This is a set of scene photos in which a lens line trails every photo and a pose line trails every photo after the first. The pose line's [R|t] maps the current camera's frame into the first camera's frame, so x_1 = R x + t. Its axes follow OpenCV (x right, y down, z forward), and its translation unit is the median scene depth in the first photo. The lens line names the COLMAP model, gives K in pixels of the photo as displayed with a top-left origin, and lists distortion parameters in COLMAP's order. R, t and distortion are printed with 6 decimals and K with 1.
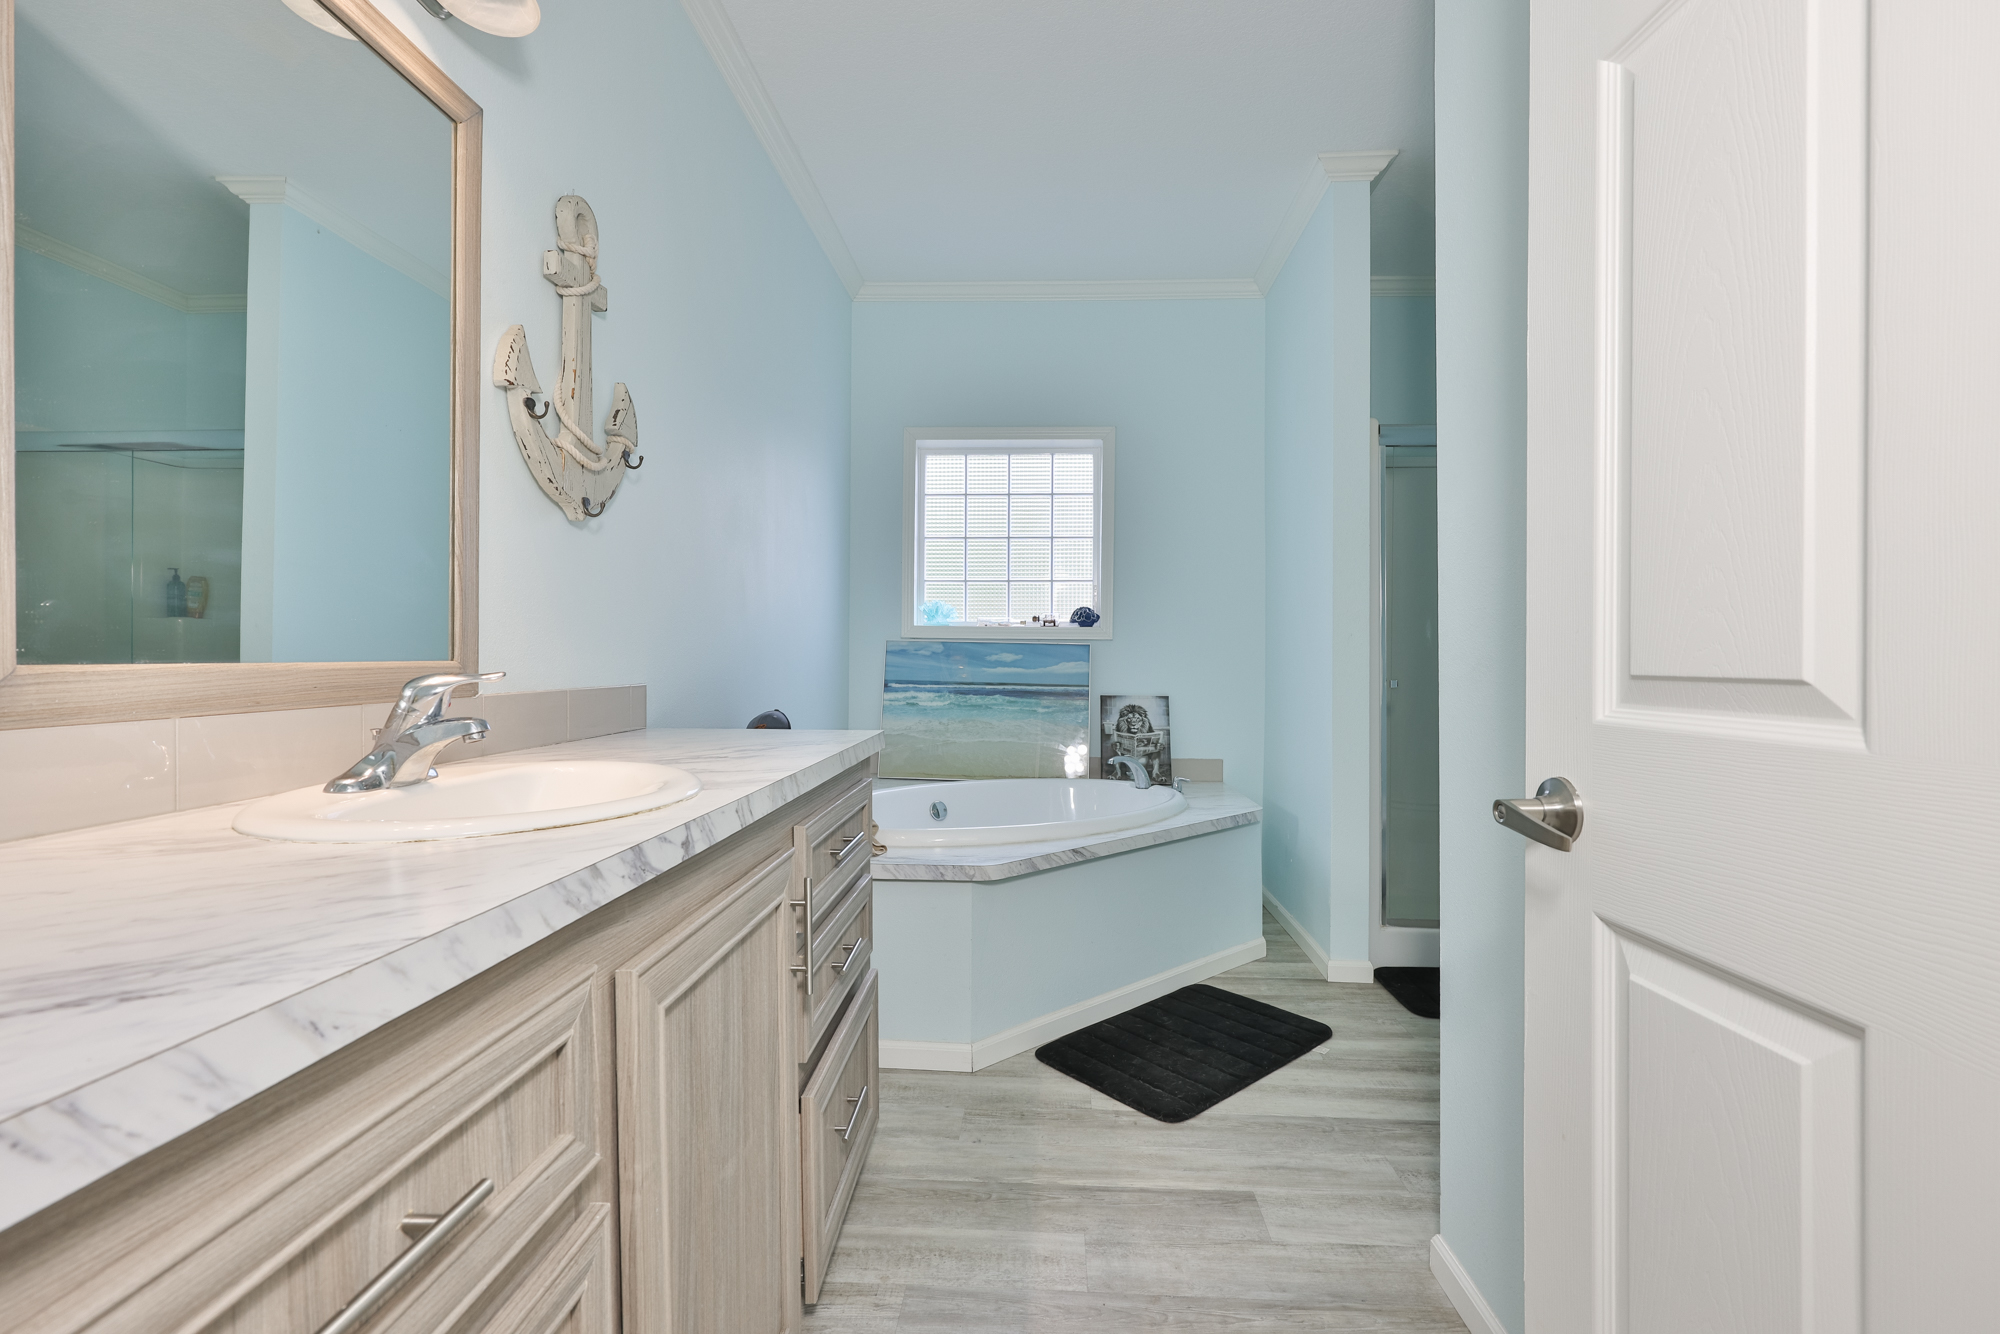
lens RADIAL K [[865.9, 0, 1009.2], [0, 865.9, 662.1], [0, 0, 1]] dist [-0.001509, -0.000048]
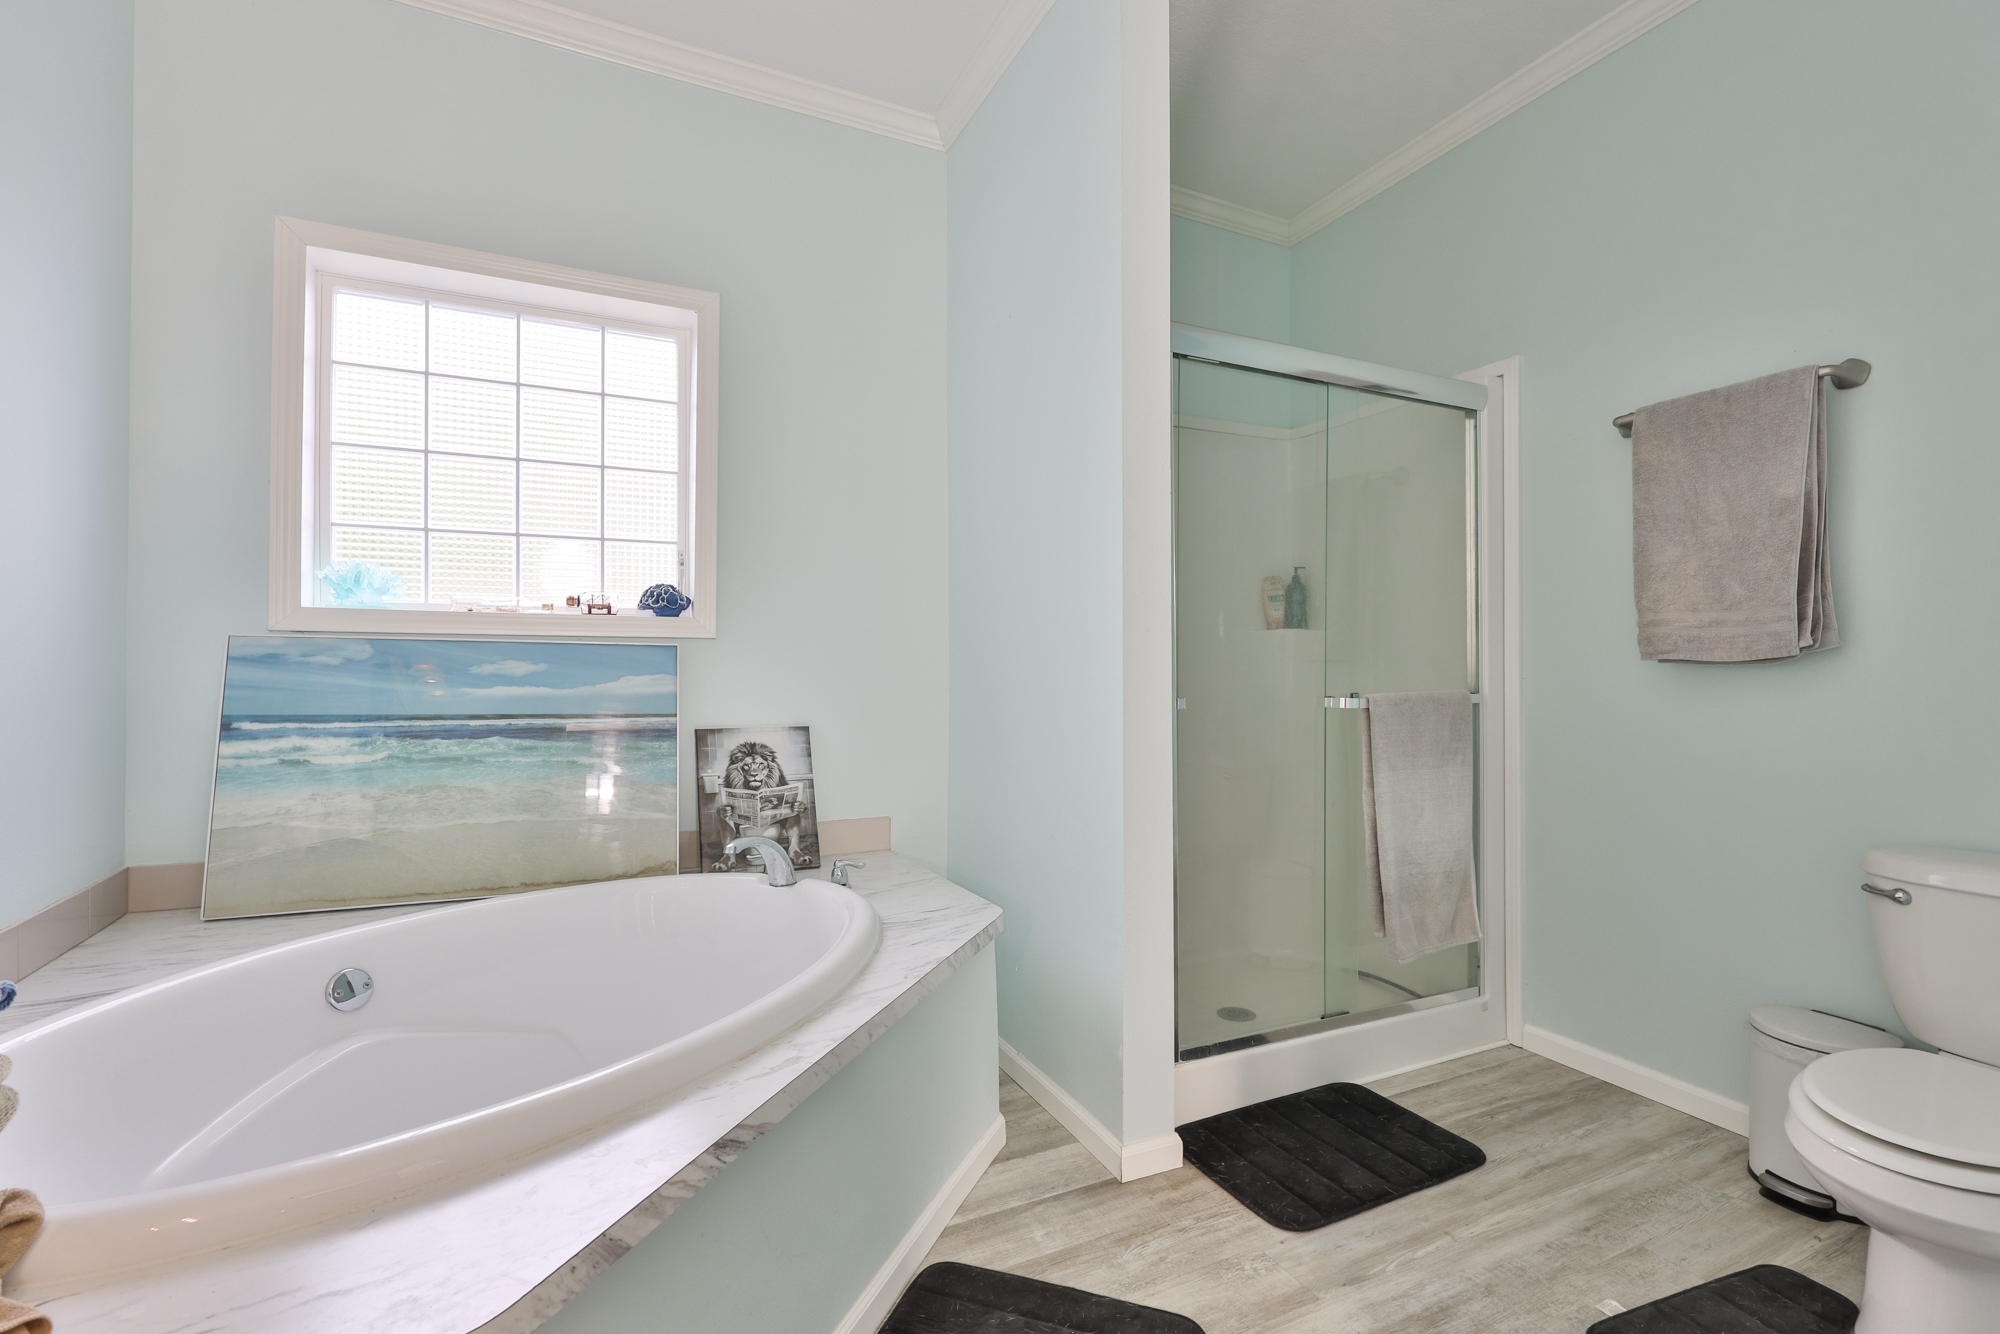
lens RADIAL K [[957.6, 0, 1128.9], [0, 957.6, 674.0], [0, 0, 1]] dist [-0.023649, 0.000375]
pose [[0.846467, -0.009330, 0.532359, 0.007382], [0.009483, 0.999952, 0.002447, 0.000648], [-0.532356, 0.002977, 0.846515, 0.276994]]
